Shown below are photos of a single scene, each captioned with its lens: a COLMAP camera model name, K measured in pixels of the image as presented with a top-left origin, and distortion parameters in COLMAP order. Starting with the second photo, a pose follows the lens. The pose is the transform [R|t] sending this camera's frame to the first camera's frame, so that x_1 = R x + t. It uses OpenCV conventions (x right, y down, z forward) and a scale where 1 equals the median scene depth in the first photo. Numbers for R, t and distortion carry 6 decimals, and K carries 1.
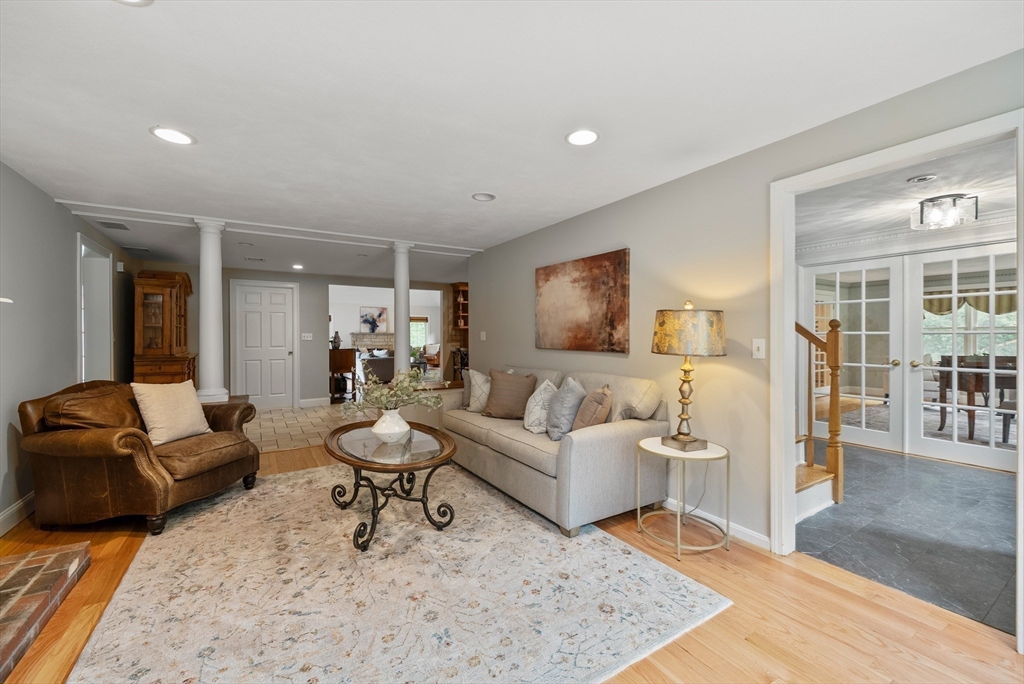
lens RADIAL K [[407.5, 0, 512.8], [0, 407.5, 338.6], [0, 0, 1]] dist [-0.022845, -0.000080]
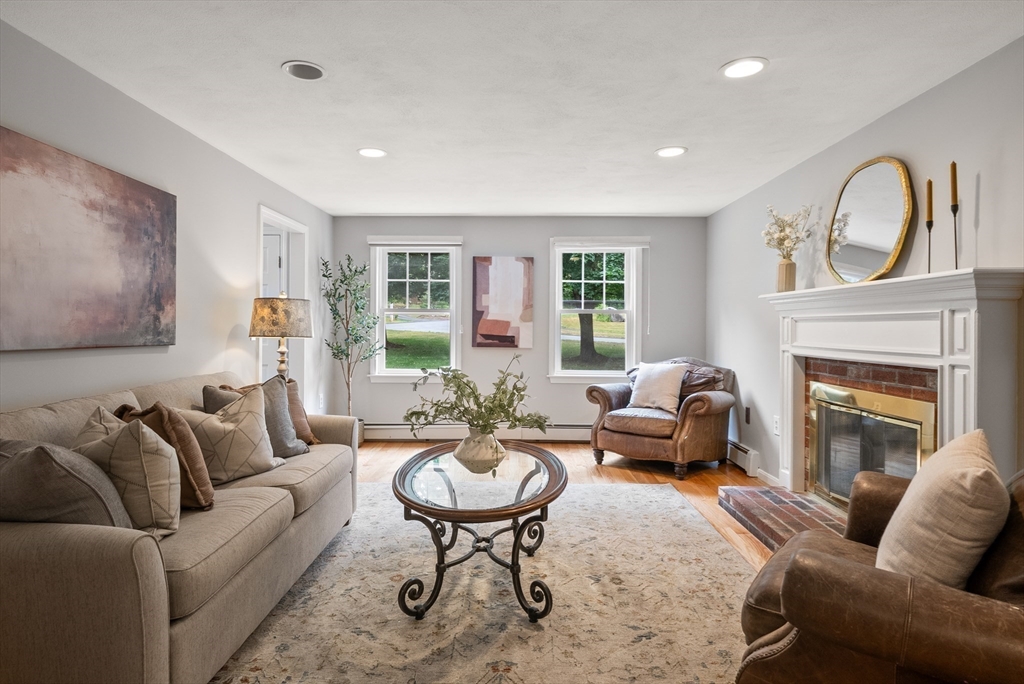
lens RADIAL K [[495.2, 0, 512.5], [0, 495.2, 336.4], [0, 0, 1]] dist [0.001263, 0.000120]
pose [[-0.836451, -0.012549, 0.547898, -0.640983], [0.001020, 0.999700, 0.024455, 0.000259], [-0.548040, 0.021014, -0.836188, 1.321027]]
